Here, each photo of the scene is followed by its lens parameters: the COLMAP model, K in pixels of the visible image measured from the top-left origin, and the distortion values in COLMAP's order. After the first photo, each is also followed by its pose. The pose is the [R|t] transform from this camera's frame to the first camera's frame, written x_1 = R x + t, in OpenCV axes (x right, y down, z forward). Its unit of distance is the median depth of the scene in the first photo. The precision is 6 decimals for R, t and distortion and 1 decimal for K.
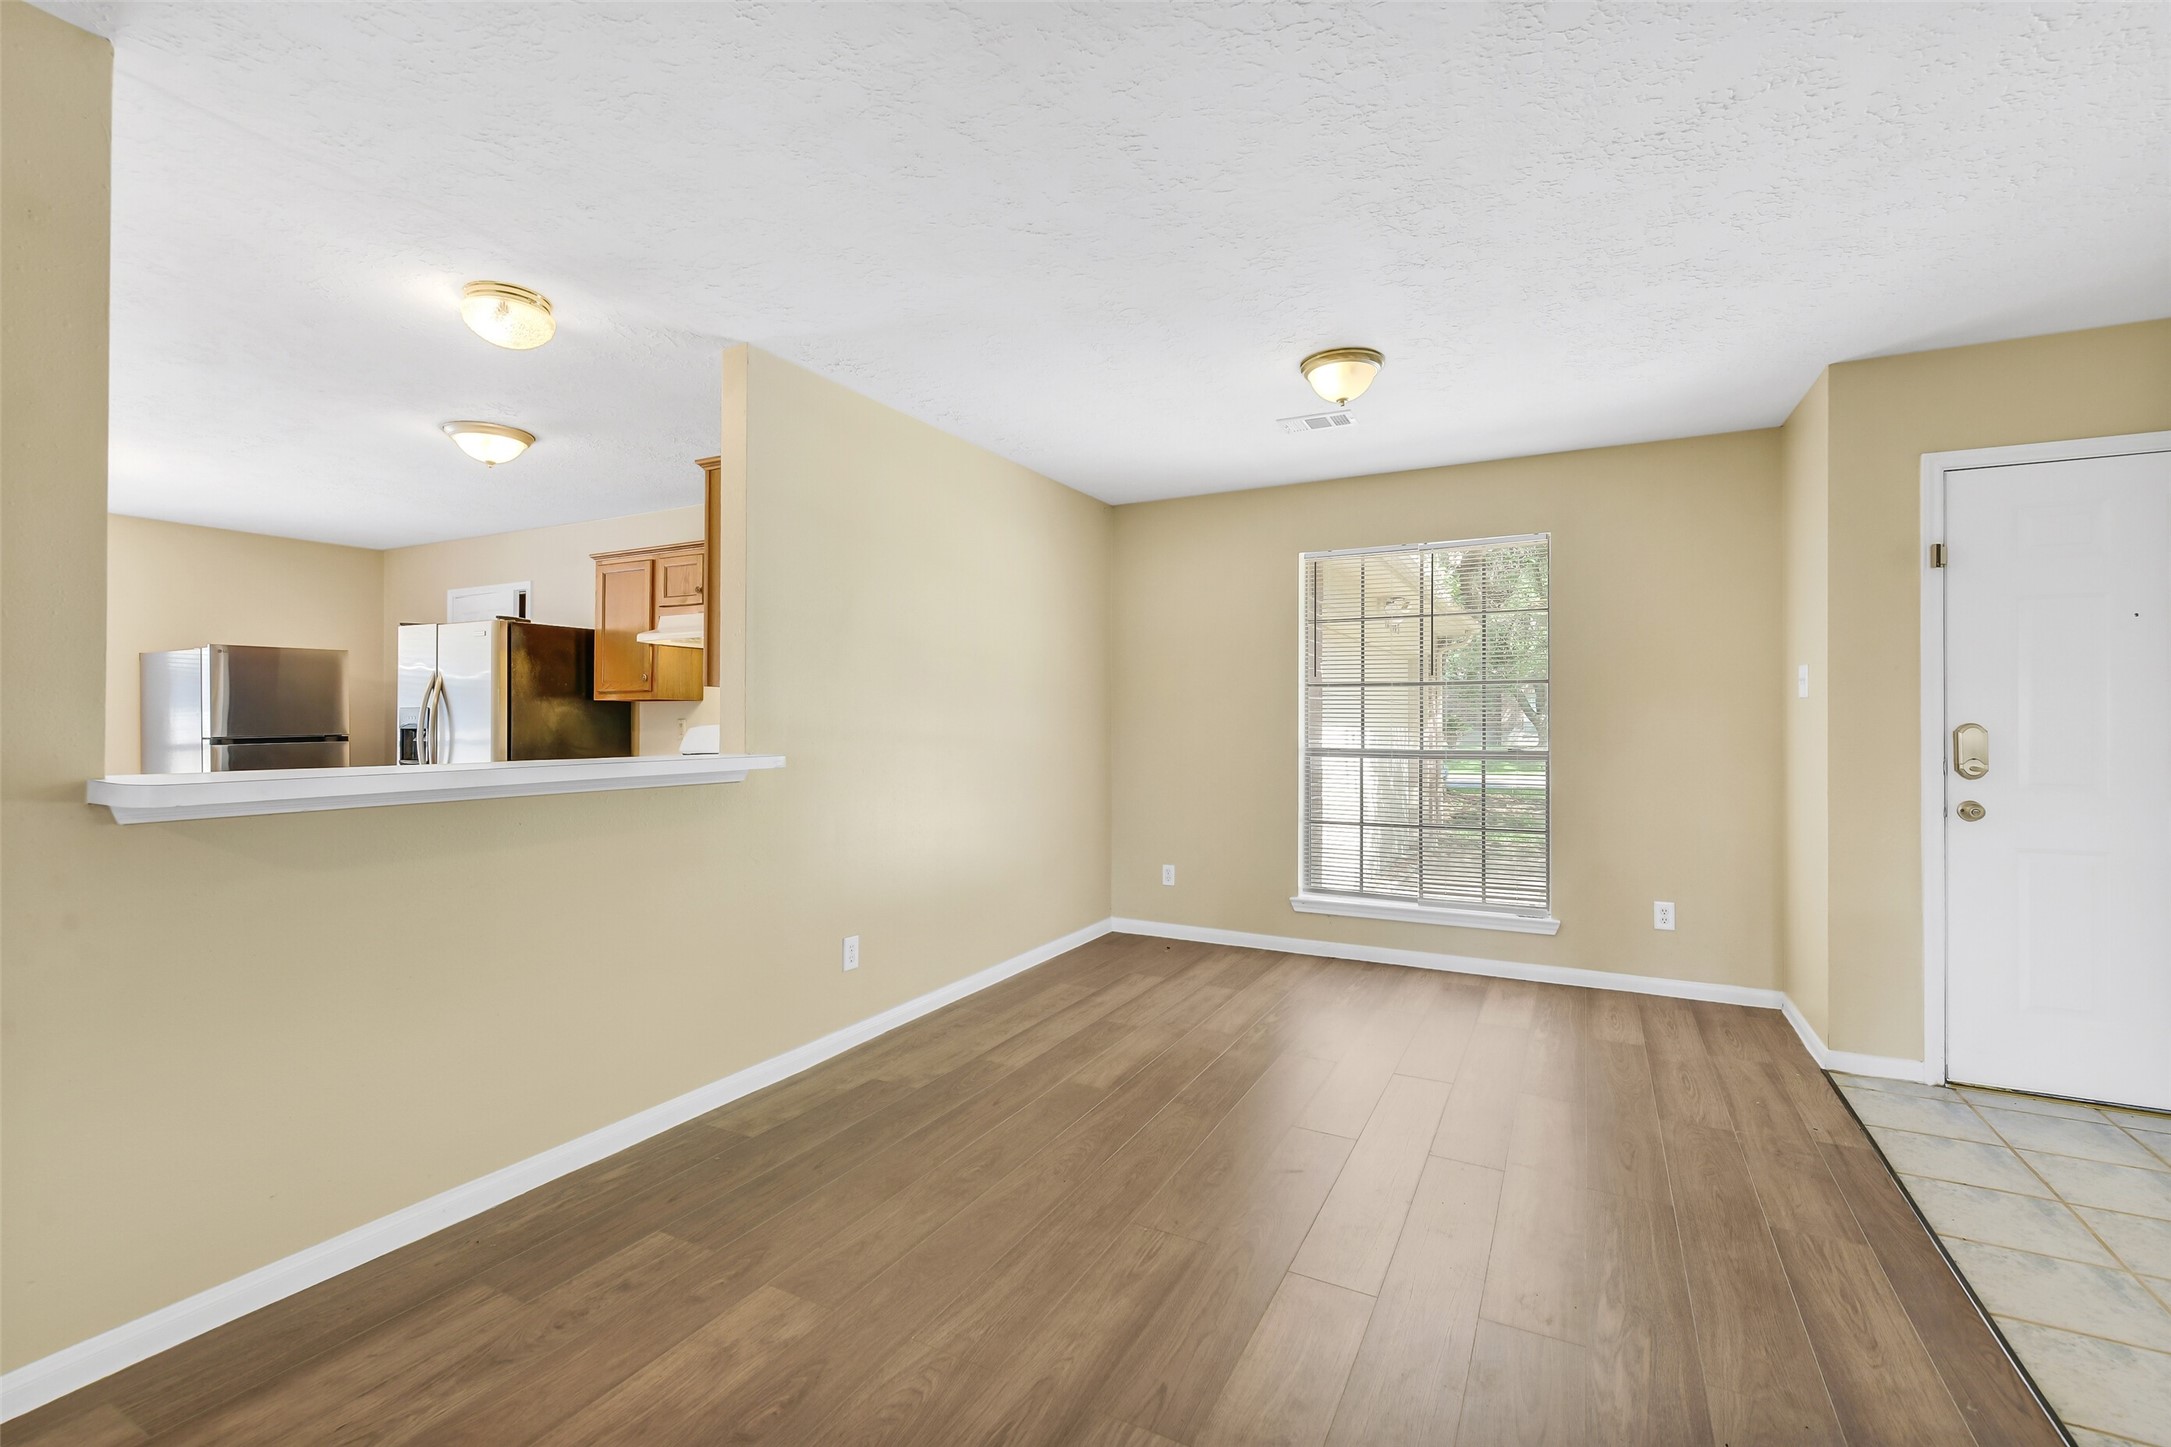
lens RADIAL K [[938.9, 0, 1085.5], [0, 938.9, 723.5], [0, 0, 1]] dist [-0.002341, -0.000193]
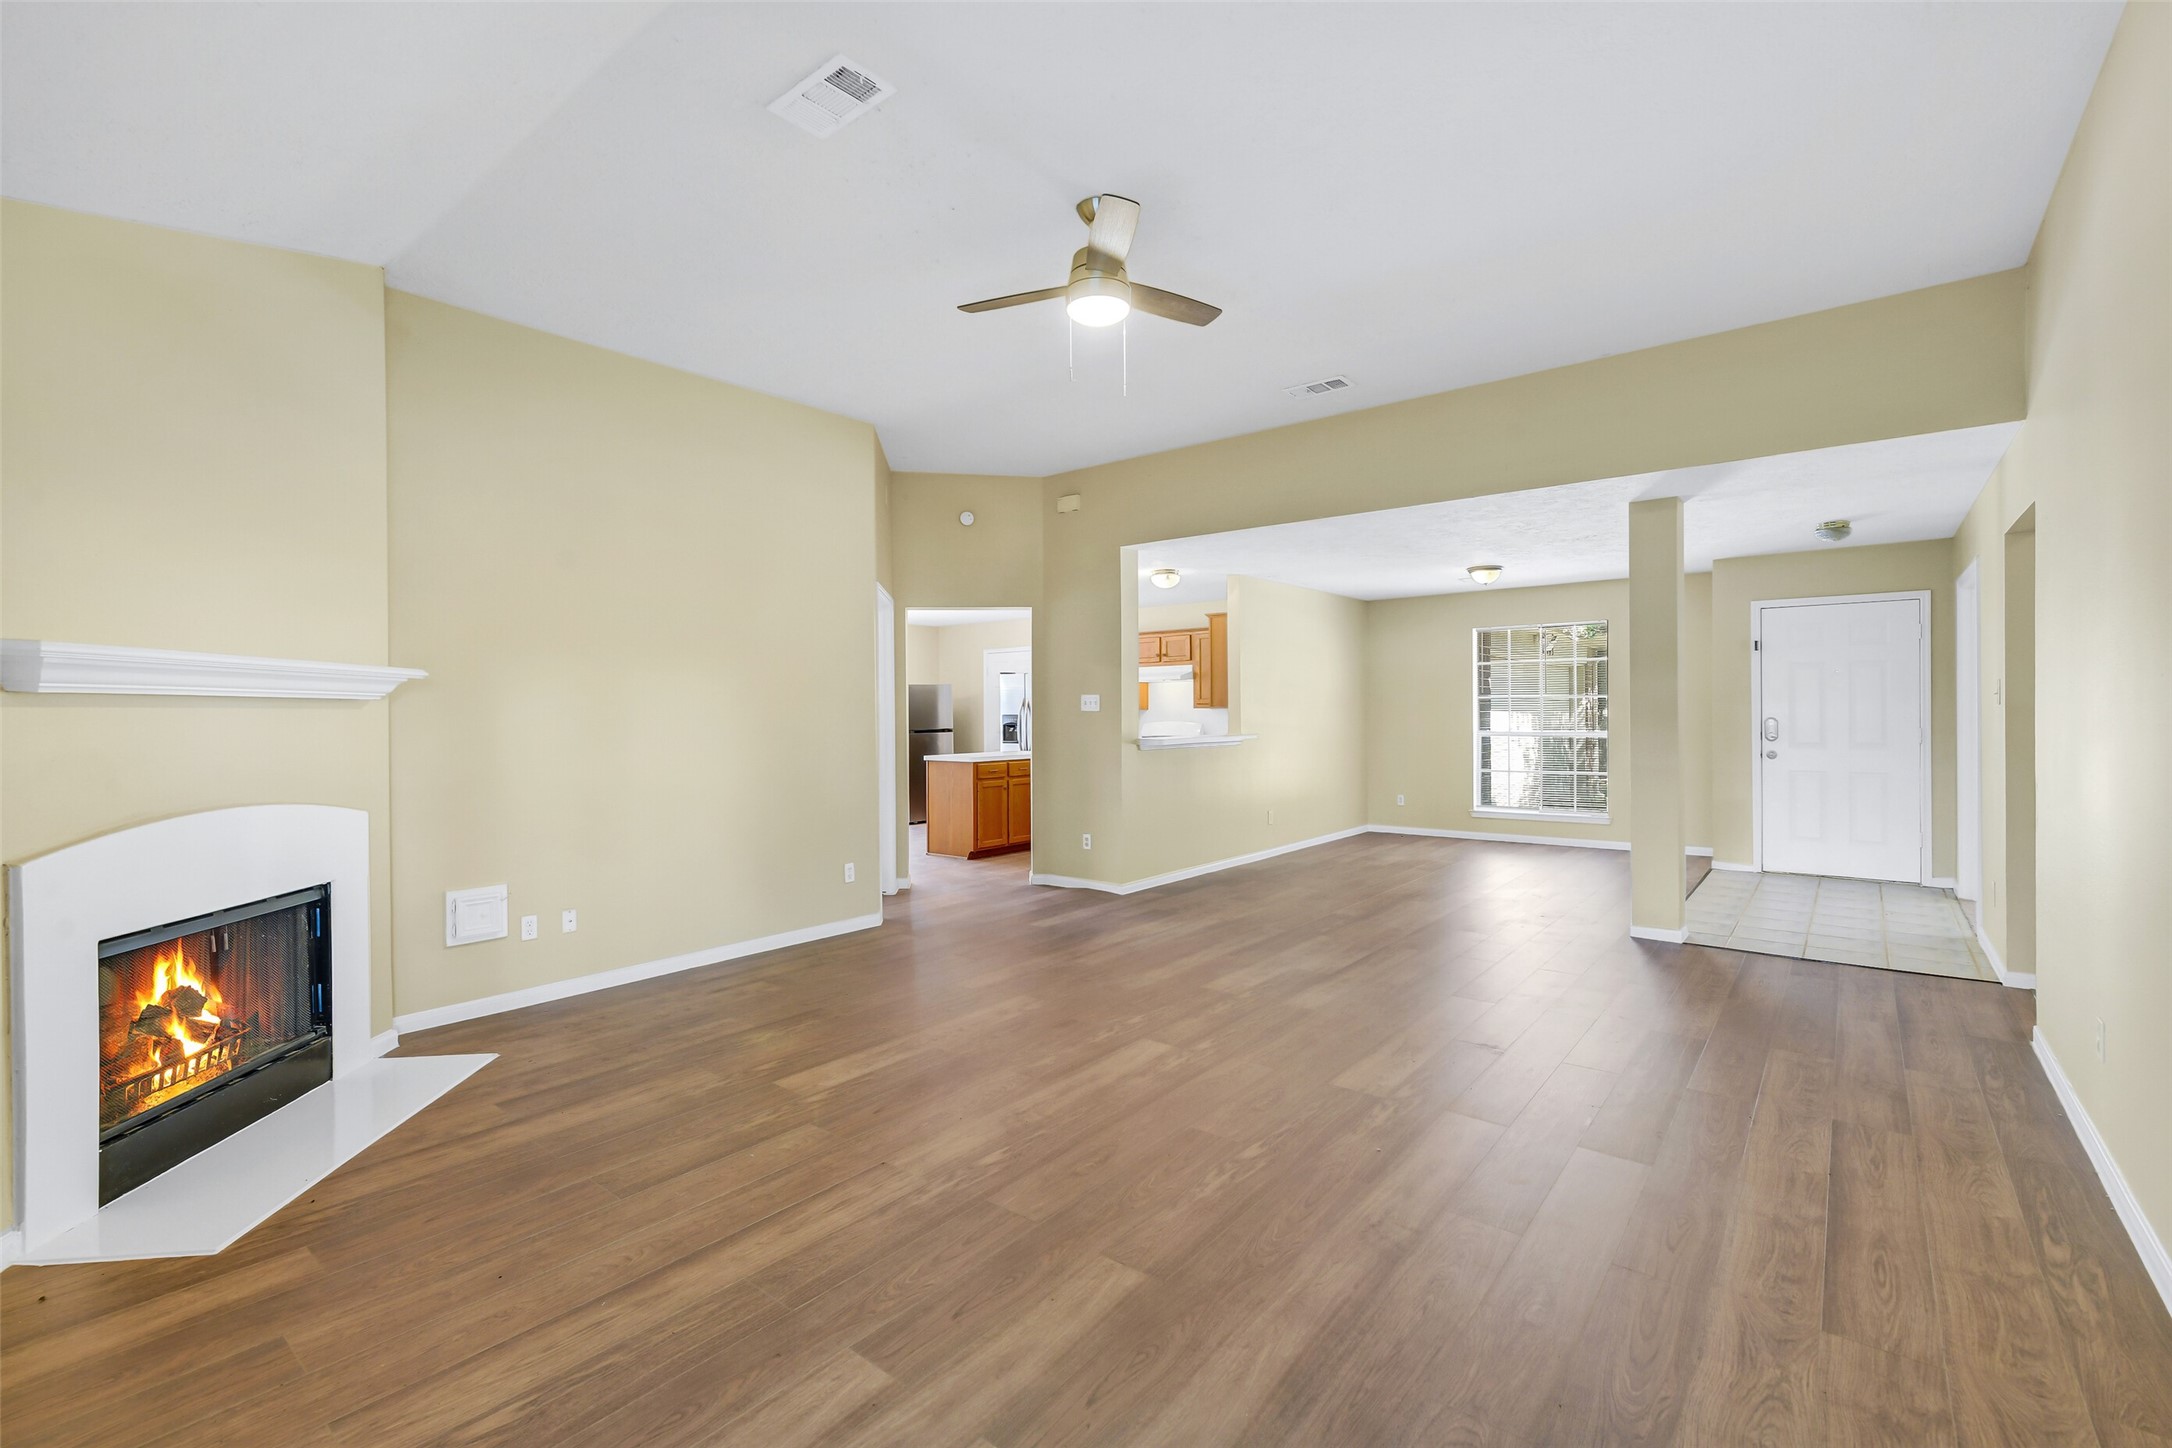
lens RADIAL K [[960.7, 0, 1086.0], [0, 960.7, 724.0], [0, 0, 1]] dist [0.013904, -0.000273]
pose [[0.982415, -0.010366, -0.186423, -0.284412], [0.012125, 0.999892, 0.008300, -0.024562], [0.186317, -0.010415, 0.982435, -1.680818]]
